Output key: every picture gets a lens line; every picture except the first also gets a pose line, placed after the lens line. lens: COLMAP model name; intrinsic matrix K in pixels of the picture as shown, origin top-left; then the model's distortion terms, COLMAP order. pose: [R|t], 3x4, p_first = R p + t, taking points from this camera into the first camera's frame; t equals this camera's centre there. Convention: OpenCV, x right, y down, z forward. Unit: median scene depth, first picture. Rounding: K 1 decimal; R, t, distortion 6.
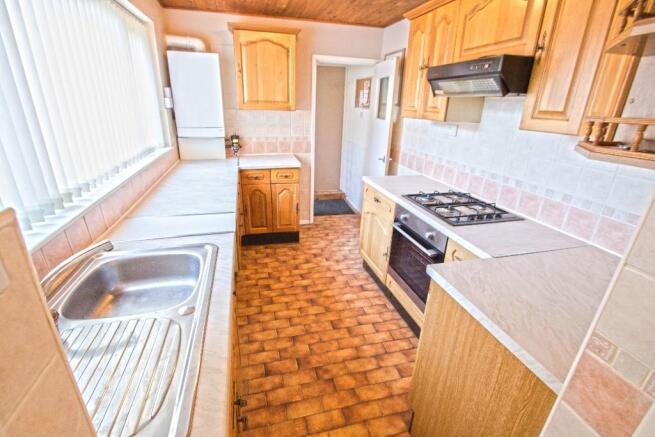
lens RADIAL K [[306.5, 0, 321.6], [0, 306.5, 217.7], [0, 0, 1]] dist [0.000921, 0.000808]
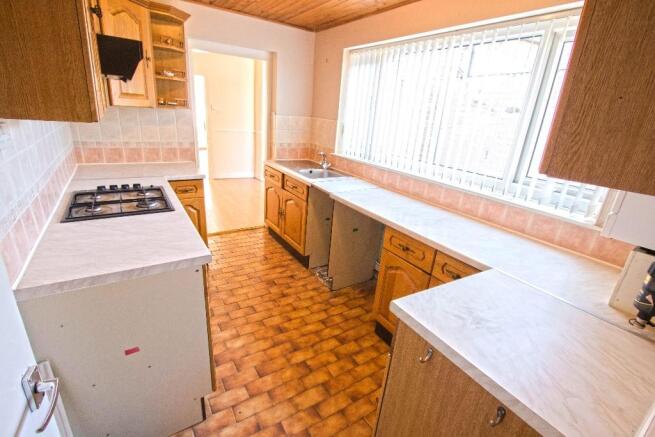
lens RADIAL K [[306.5, 0, 326.6], [0, 306.5, 219.5], [0, 0, 1]] dist [0.000921, 0.000808]
pose [[-0.942790, 0.022456, -0.332631, 0.122942], [-0.201335, 0.756894, 0.621752, -0.516871], [0.265729, 0.653151, -0.709071, 1.365008]]
